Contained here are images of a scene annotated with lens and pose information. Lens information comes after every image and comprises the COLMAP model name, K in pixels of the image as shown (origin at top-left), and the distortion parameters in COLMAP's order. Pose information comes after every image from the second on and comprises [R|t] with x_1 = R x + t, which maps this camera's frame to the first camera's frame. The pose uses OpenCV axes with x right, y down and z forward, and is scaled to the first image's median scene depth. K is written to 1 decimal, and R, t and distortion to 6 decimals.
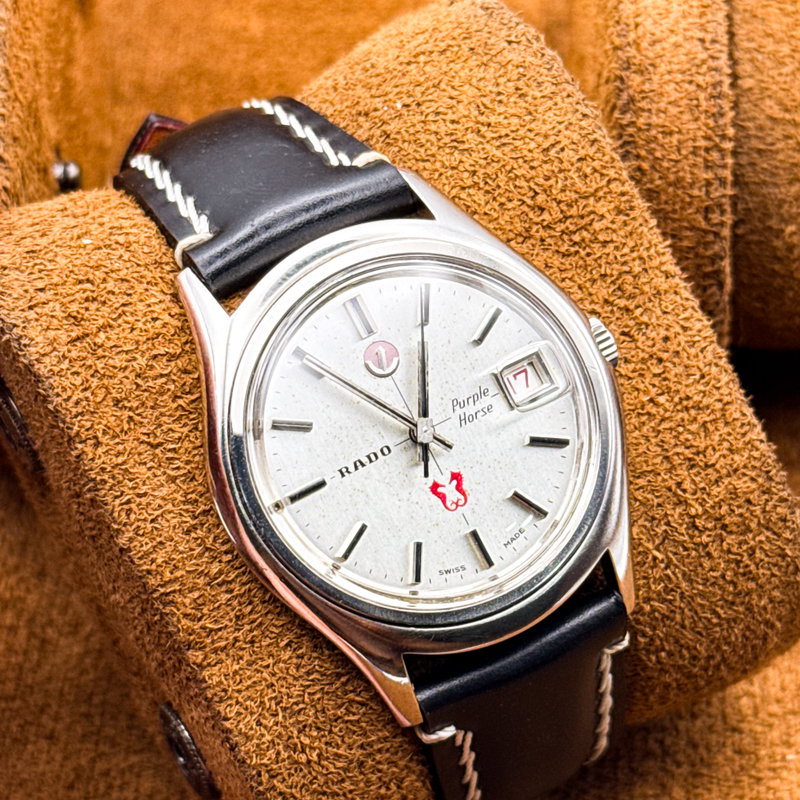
lens RADIAL K [[2469.6, 0, 402.5], [0, 2469.6, 431.0], [0, 0, 1]] dist [0.021534, -0.343006]
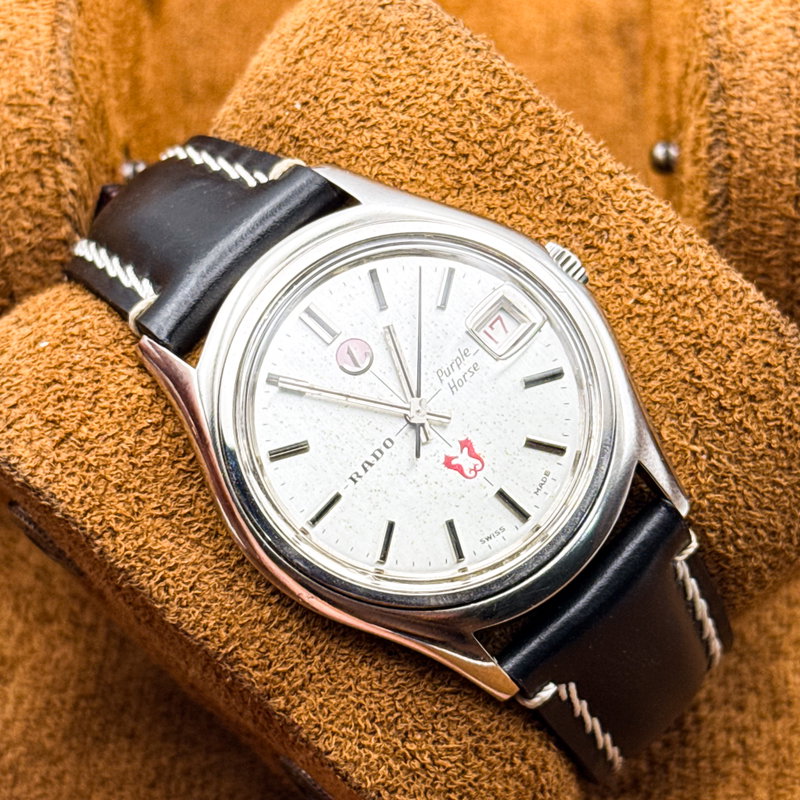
lens RADIAL K [[2469.6, 0, 402.5], [0, 2469.6, 431.0], [0, 0, 1]] dist [0.021534, -0.343006]
pose [[0.938404, -0.335213, -0.083843, 0.080454], [0.335910, 0.941874, -0.006070, 0.010919], [0.081005, -0.022467, 0.996460, 0.018418]]
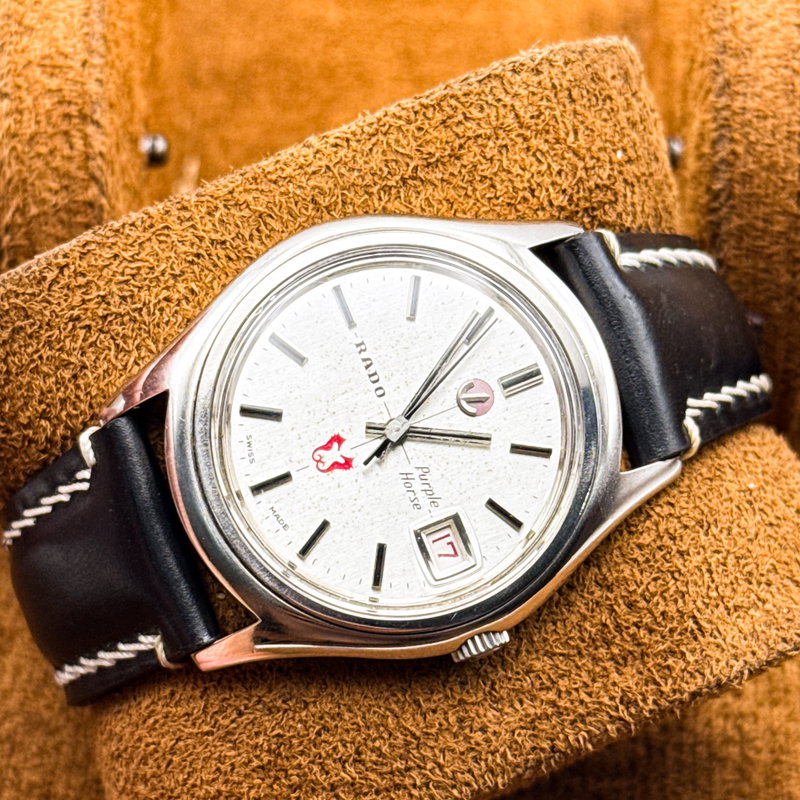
lens RADIAL K [[2469.6, 0, 402.5], [0, 2469.6, 431.0], [0, 0, 1]] dist [0.021534, -0.343006]
pose [[-0.076402, 0.944672, -0.318996, 0.306530], [-0.995451, -0.054006, 0.078485, -0.075304], [0.056915, 0.323541, 0.944501, 0.090887]]
